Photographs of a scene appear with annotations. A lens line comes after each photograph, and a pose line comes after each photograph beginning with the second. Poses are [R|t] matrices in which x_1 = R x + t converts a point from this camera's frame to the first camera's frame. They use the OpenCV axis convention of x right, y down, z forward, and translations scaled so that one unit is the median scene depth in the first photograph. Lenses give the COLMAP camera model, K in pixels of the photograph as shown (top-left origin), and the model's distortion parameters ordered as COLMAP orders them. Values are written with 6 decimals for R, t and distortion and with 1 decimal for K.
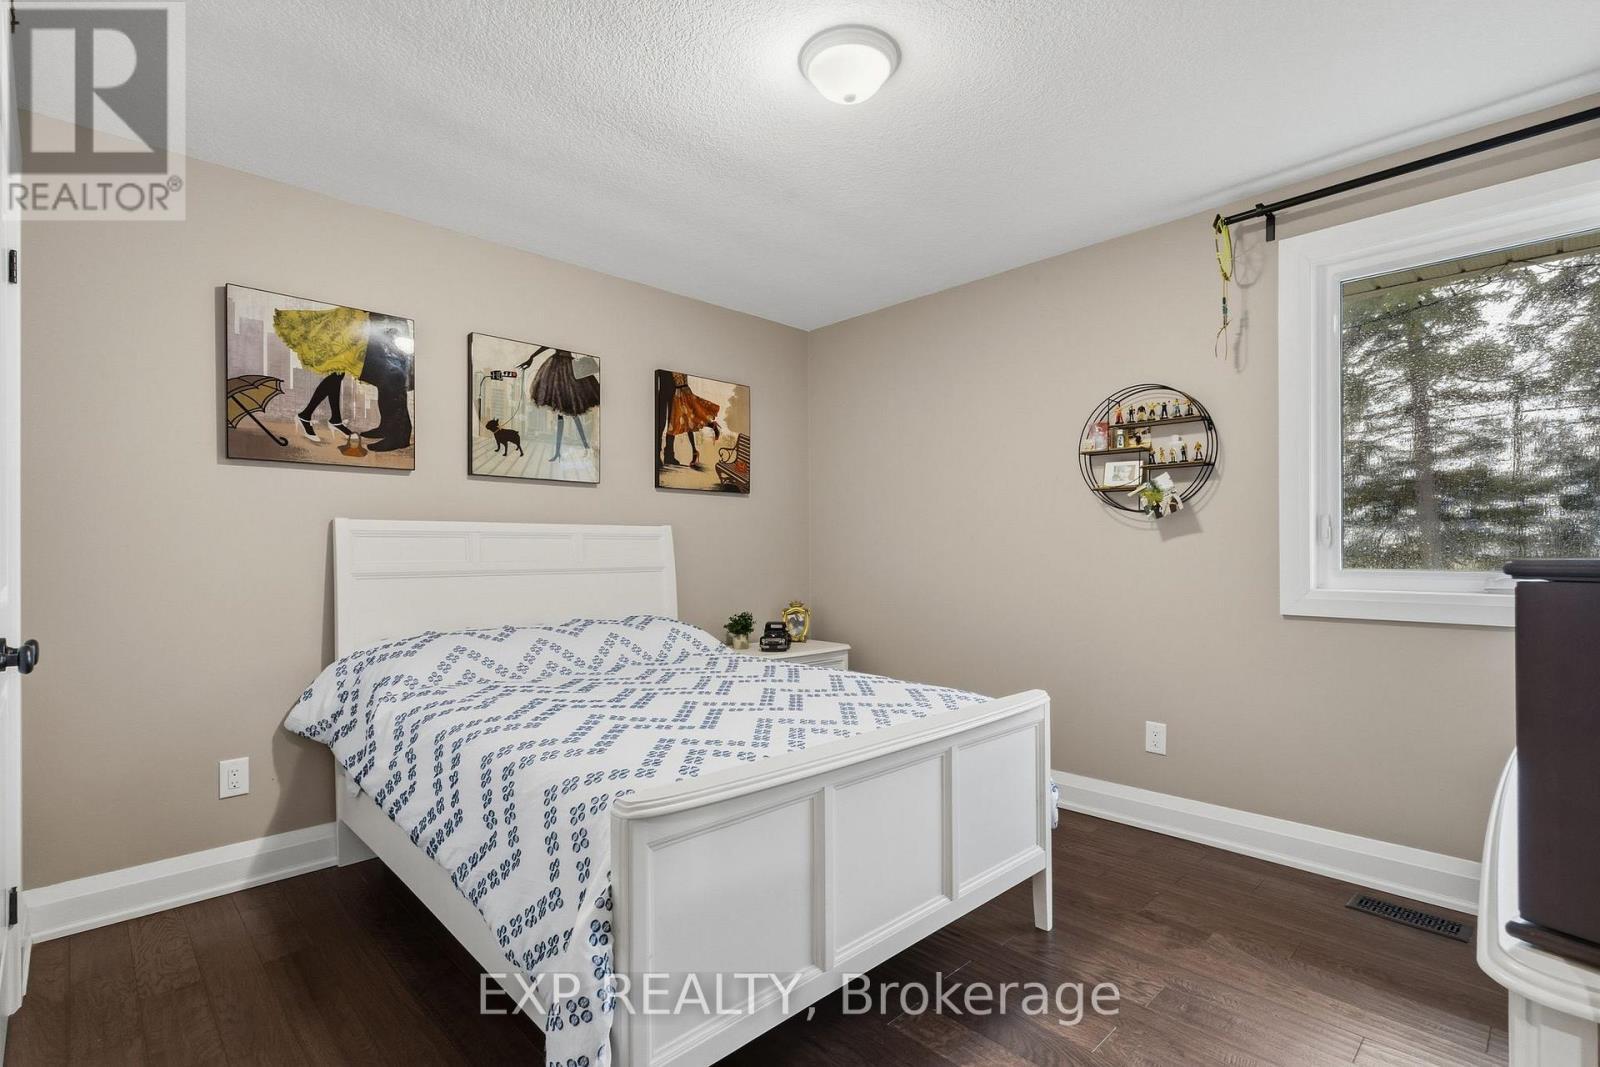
lens RADIAL K [[758.7, 0, 799.6], [0, 758.7, 541.0], [0, 0, 1]] dist [0.015564, 0.000406]
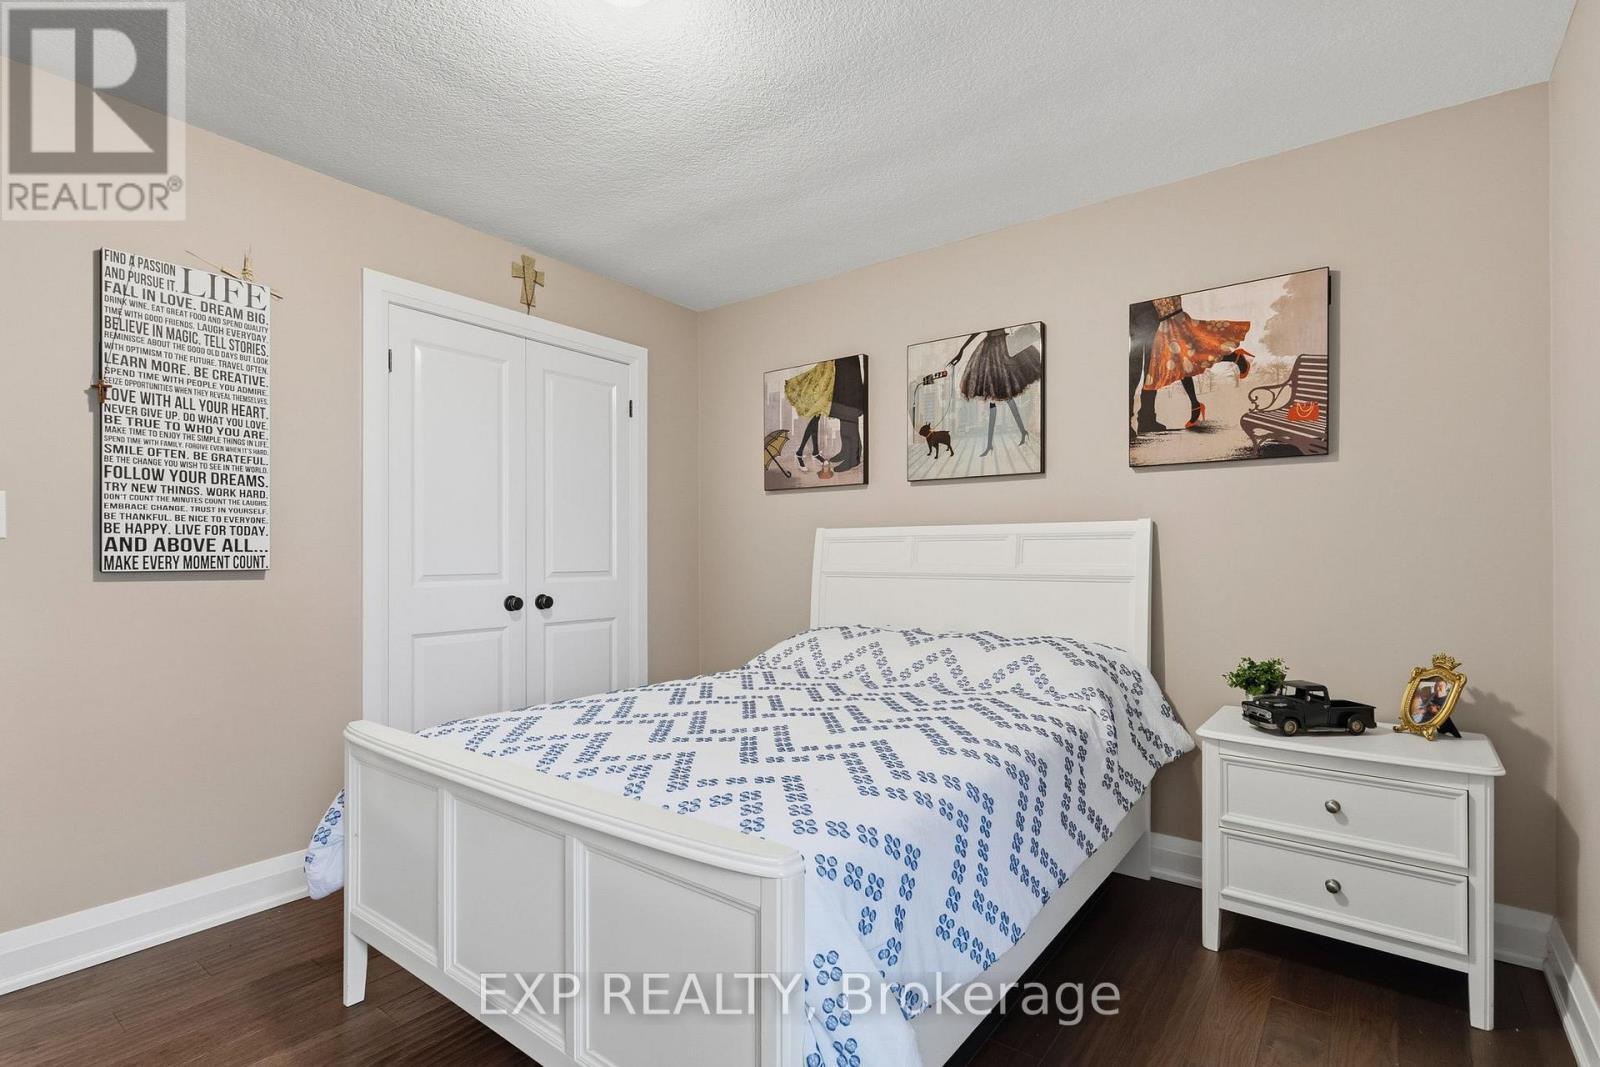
lens RADIAL K [[758.7, 0, 799.6], [0, 758.7, 541.0], [0, 0, 1]] dist [0.015564, 0.000406]
pose [[0.156675, -0.012371, -0.987573, 0.546056], [0.014452, 0.999843, -0.010232, 0.003143], [0.987544, -0.012669, 0.156829, 0.647921]]
